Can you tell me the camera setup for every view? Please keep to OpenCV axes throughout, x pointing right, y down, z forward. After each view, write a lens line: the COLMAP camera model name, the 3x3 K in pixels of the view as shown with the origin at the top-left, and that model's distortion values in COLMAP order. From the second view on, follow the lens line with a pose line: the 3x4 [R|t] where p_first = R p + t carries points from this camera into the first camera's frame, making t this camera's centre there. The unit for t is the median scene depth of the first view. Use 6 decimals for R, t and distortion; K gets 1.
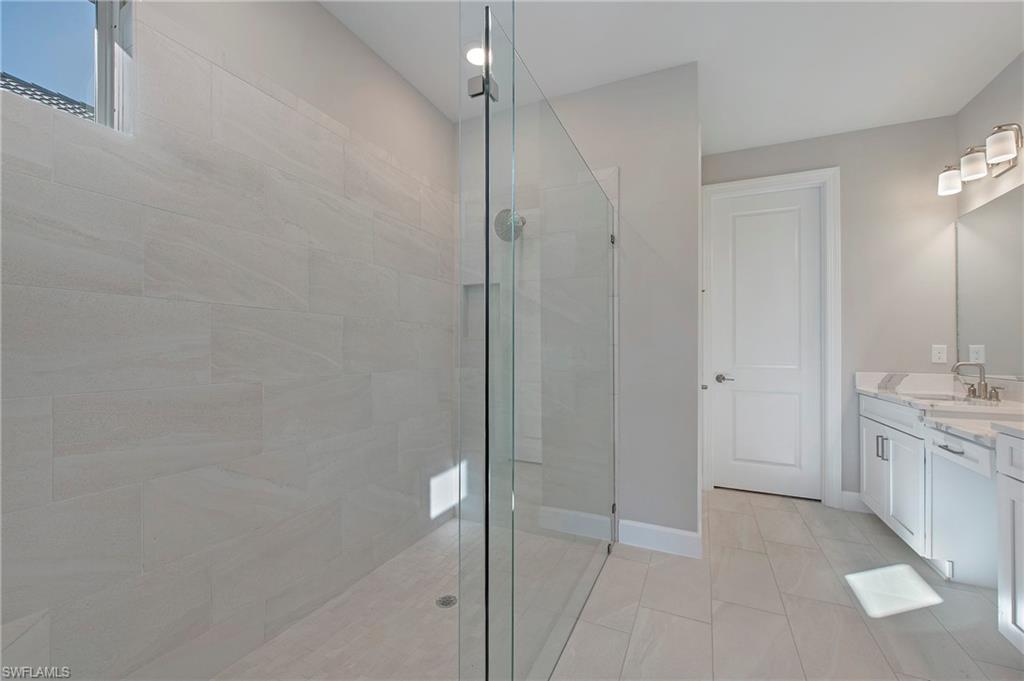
lens RADIAL K [[412.9, 0, 521.5], [0, 412.9, 354.9], [0, 0, 1]] dist [-0.004534, -0.000833]
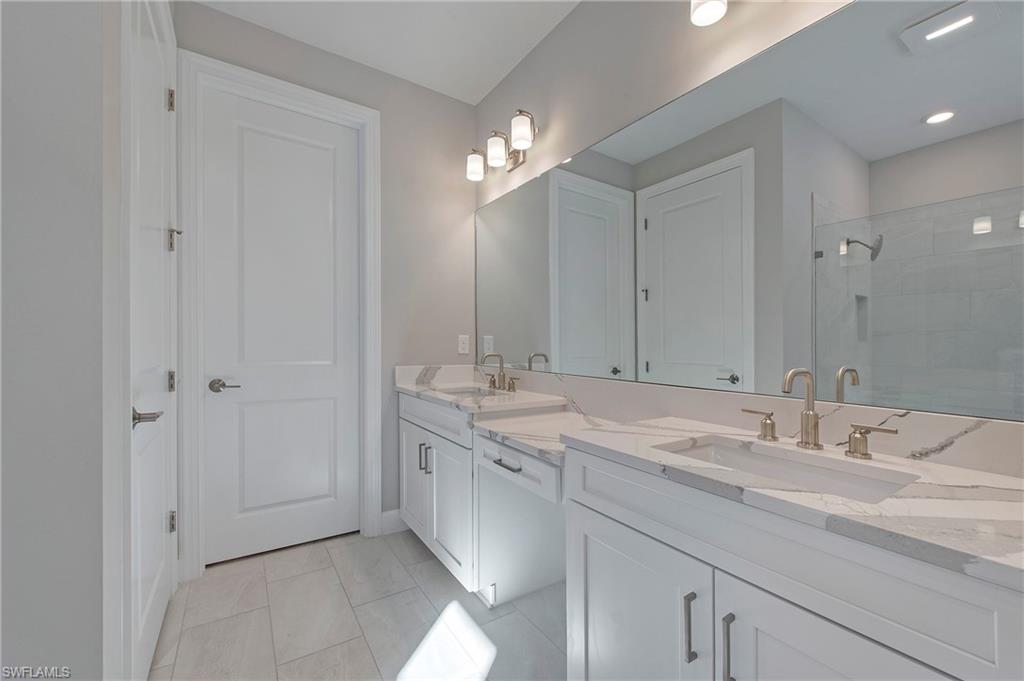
lens RADIAL K [[412.9, 0, 511.3], [0, 412.9, 341.2], [0, 0, 1]] dist [-0.004534, -0.000833]
pose [[0.543113, 0.004286, 0.839649, 0.274733], [0.004526, 0.999958, -0.008032, -0.001796], [-0.839648, 0.008163, 0.543070, 0.402621]]
